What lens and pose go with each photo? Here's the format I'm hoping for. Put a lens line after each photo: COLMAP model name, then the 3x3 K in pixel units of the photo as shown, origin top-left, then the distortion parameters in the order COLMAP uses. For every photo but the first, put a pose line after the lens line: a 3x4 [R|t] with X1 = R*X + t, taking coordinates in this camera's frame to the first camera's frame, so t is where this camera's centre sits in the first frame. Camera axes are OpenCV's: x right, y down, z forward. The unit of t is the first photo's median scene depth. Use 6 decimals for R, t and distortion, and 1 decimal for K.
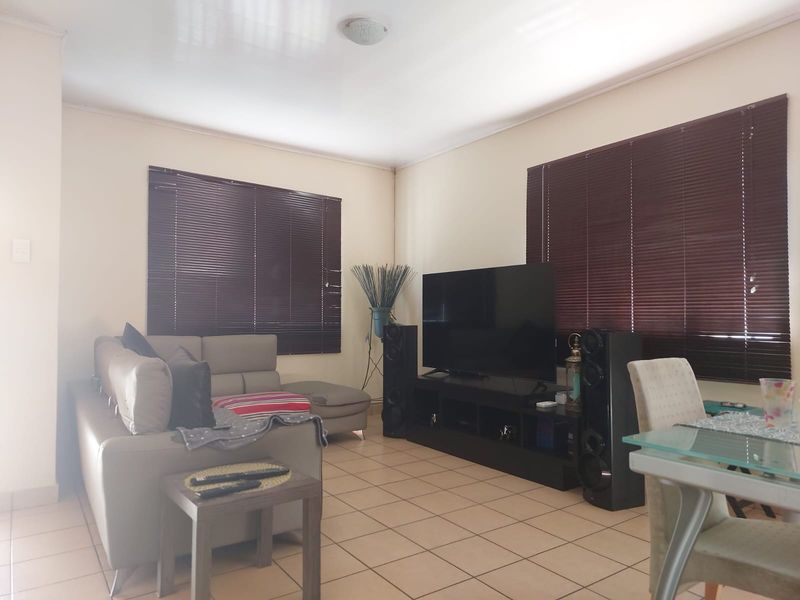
lens RADIAL K [[544.7, 0, 400.0], [0, 544.7, 300.0], [0, 0, 1]] dist [0.026219, -0.001724]
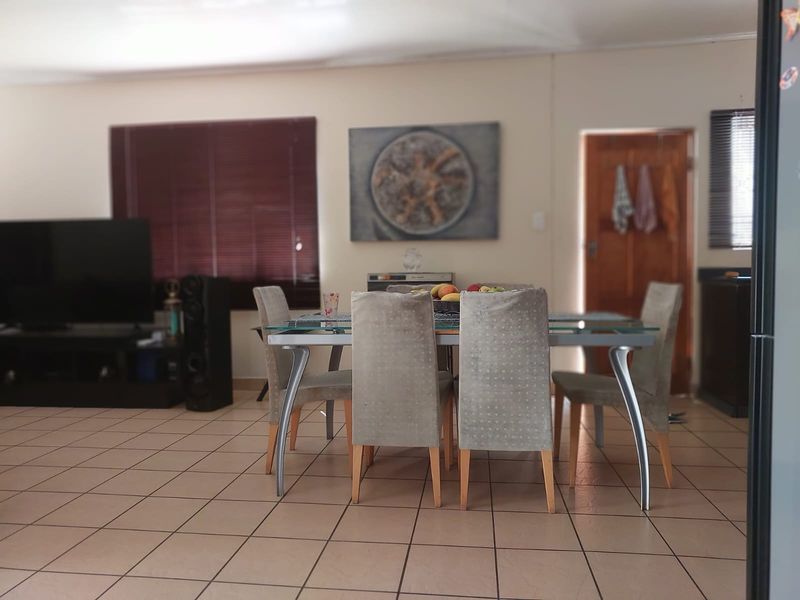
lens RADIAL K [[544.7, 0, 400.0], [0, 544.7, 300.0], [0, 0, 1]] dist [0.026219, -0.001724]
pose [[0.677115, -0.042059, 0.734674, -0.220803], [-0.008421, 0.997857, 0.064887, 0.023318], [-0.735829, -0.050123, 0.675310, -0.174071]]
